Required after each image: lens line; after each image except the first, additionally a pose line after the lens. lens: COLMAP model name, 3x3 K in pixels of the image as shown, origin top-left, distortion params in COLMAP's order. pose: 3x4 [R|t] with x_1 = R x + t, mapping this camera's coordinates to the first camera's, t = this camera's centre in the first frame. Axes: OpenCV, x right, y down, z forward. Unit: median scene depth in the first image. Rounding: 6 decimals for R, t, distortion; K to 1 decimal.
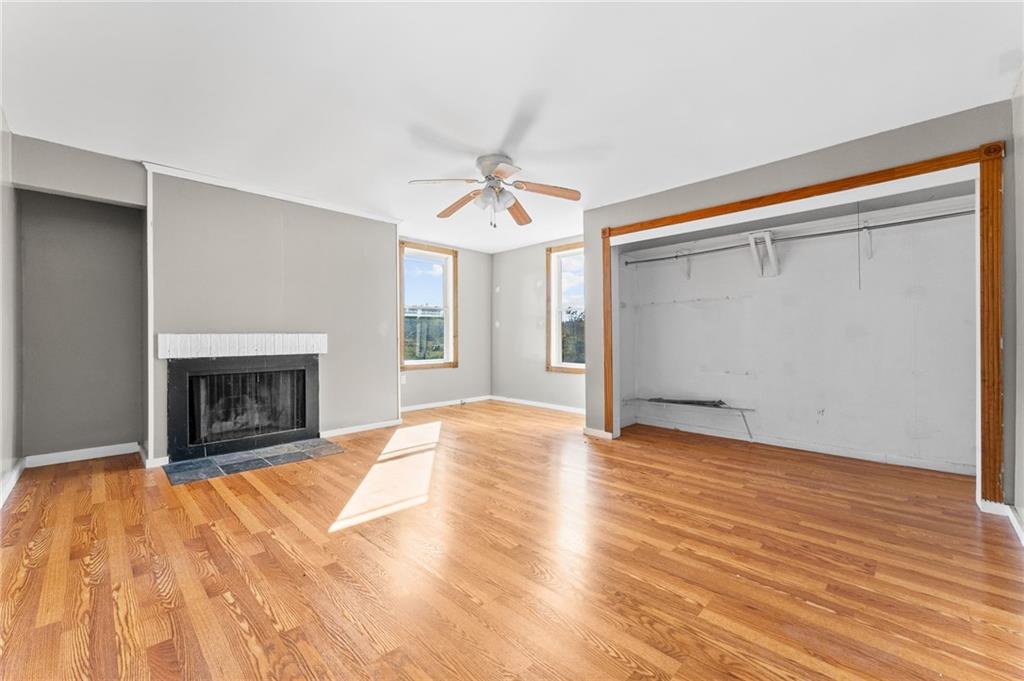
lens RADIAL K [[413.3, 0, 505.0], [0, 413.3, 340.5], [0, 0, 1]] dist [0.001151, -0.000565]
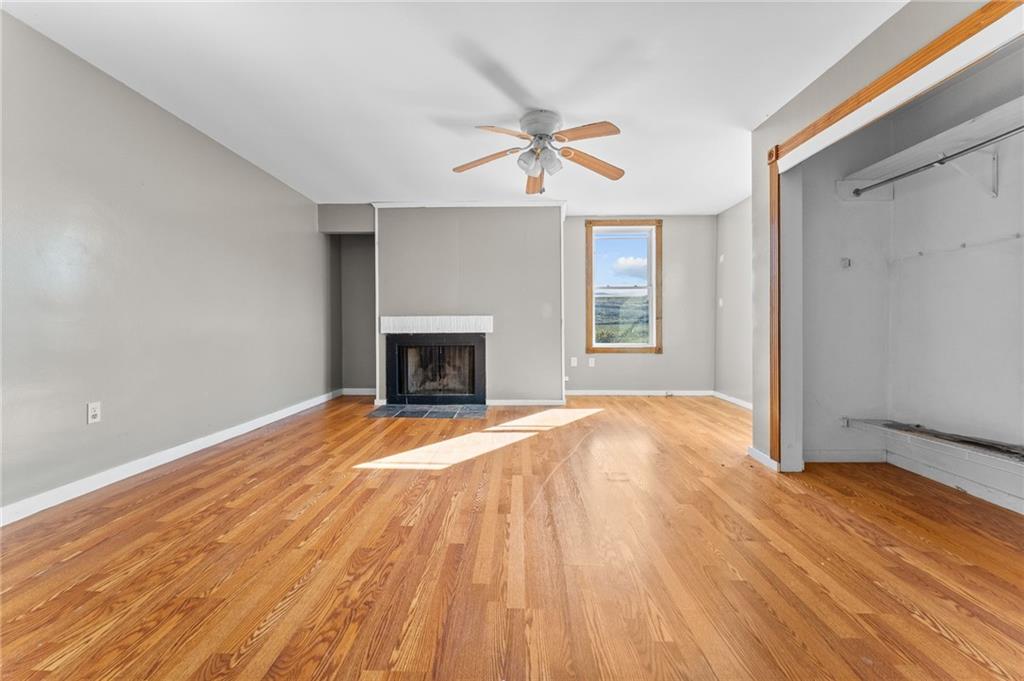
lens RADIAL K [[413.3, 0, 508.1], [0, 413.3, 331.4], [0, 0, 1]] dist [0.001151, -0.000565]
pose [[0.684735, 0.014375, -0.728650, 0.451375], [-0.004718, 0.999872, 0.015291, 0.010011], [0.728777, -0.007033, 0.684716, 0.254249]]
